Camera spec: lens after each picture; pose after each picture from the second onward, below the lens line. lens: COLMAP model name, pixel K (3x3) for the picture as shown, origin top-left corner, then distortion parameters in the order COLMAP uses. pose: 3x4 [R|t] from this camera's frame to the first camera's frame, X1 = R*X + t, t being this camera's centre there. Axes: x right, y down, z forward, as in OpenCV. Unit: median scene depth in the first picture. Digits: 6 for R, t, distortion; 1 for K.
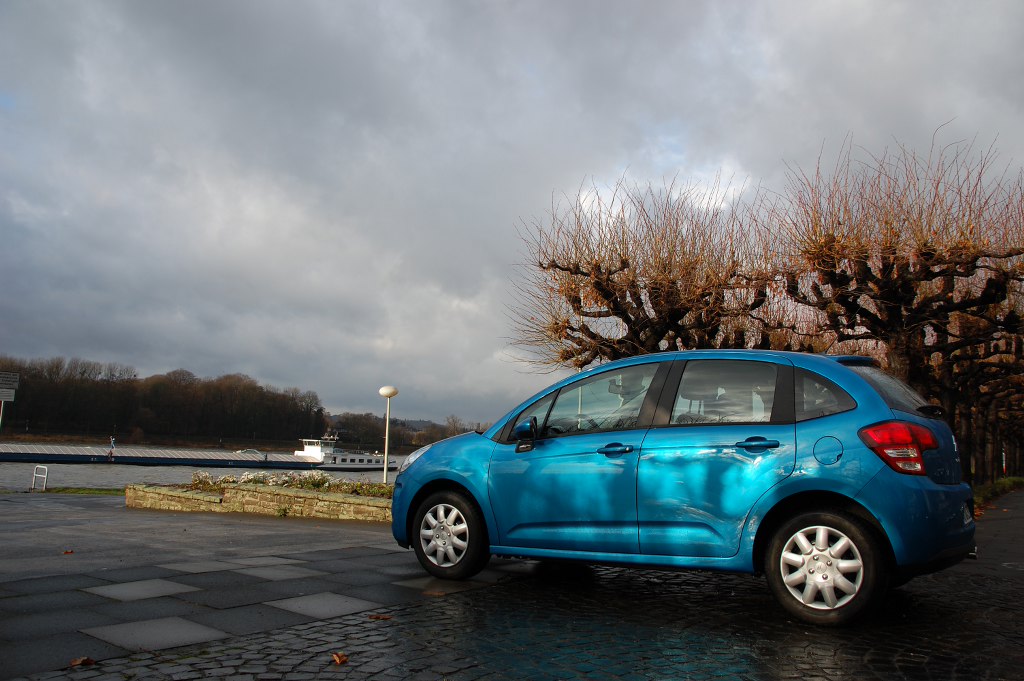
lens RADIAL K [[824.3, 0, 519.6], [0, 824.3, 334.6], [0, 0, 1]] dist [-0.121573, 0.078139]
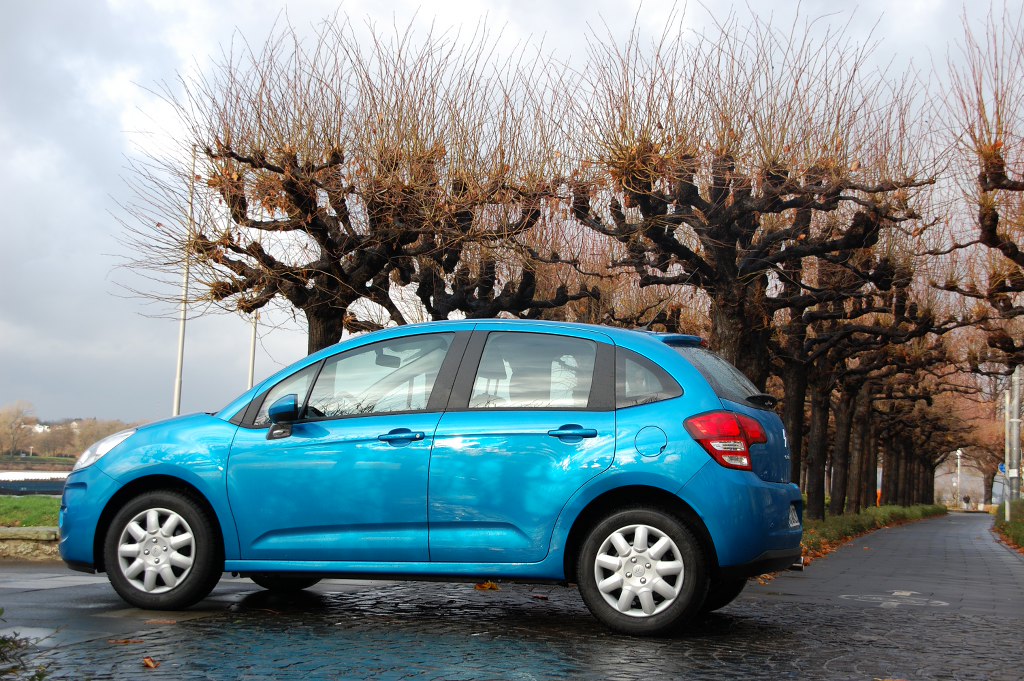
lens RADIAL K [[1602.7, 0, 512.6], [0, 1602.7, 338.0], [0, 0, 1]] dist [0.137017, 0.000000]
pose [[0.951697, 0.032238, 0.305343, -0.139453], [-0.052960, 0.996803, 0.059825, -0.031425], [-0.302438, -0.073106, 0.950361, -0.285033]]
